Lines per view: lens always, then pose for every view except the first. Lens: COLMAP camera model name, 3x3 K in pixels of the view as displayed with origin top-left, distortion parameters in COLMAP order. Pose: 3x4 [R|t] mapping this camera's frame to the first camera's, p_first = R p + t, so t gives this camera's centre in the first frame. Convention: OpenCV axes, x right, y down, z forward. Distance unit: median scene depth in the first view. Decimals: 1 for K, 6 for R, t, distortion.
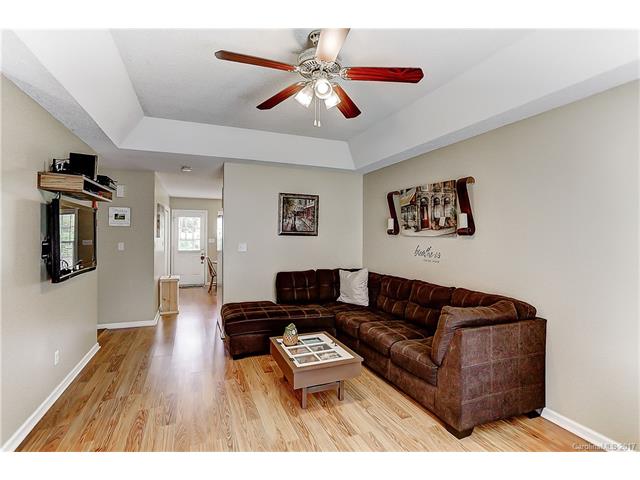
lens RADIAL K [[310.1, 0, 316.9], [0, 310.1, 235.5], [0, 0, 1]] dist [-0.032769, 0.013300]
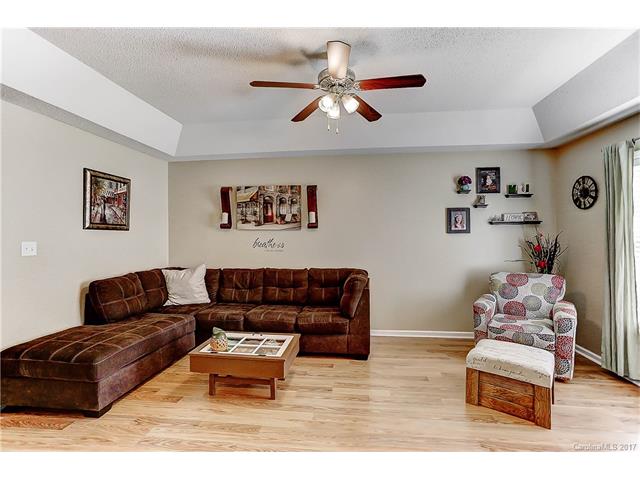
lens RADIAL K [[310.1, 0, 316.7], [0, 310.1, 239.4], [0, 0, 1]] dist [-0.032769, 0.013300]
pose [[0.501247, -0.023938, 0.864973, -0.530525], [0.010140, 0.999711, 0.021790, 0.014392], [-0.865245, -0.002151, 0.501345, 0.243269]]
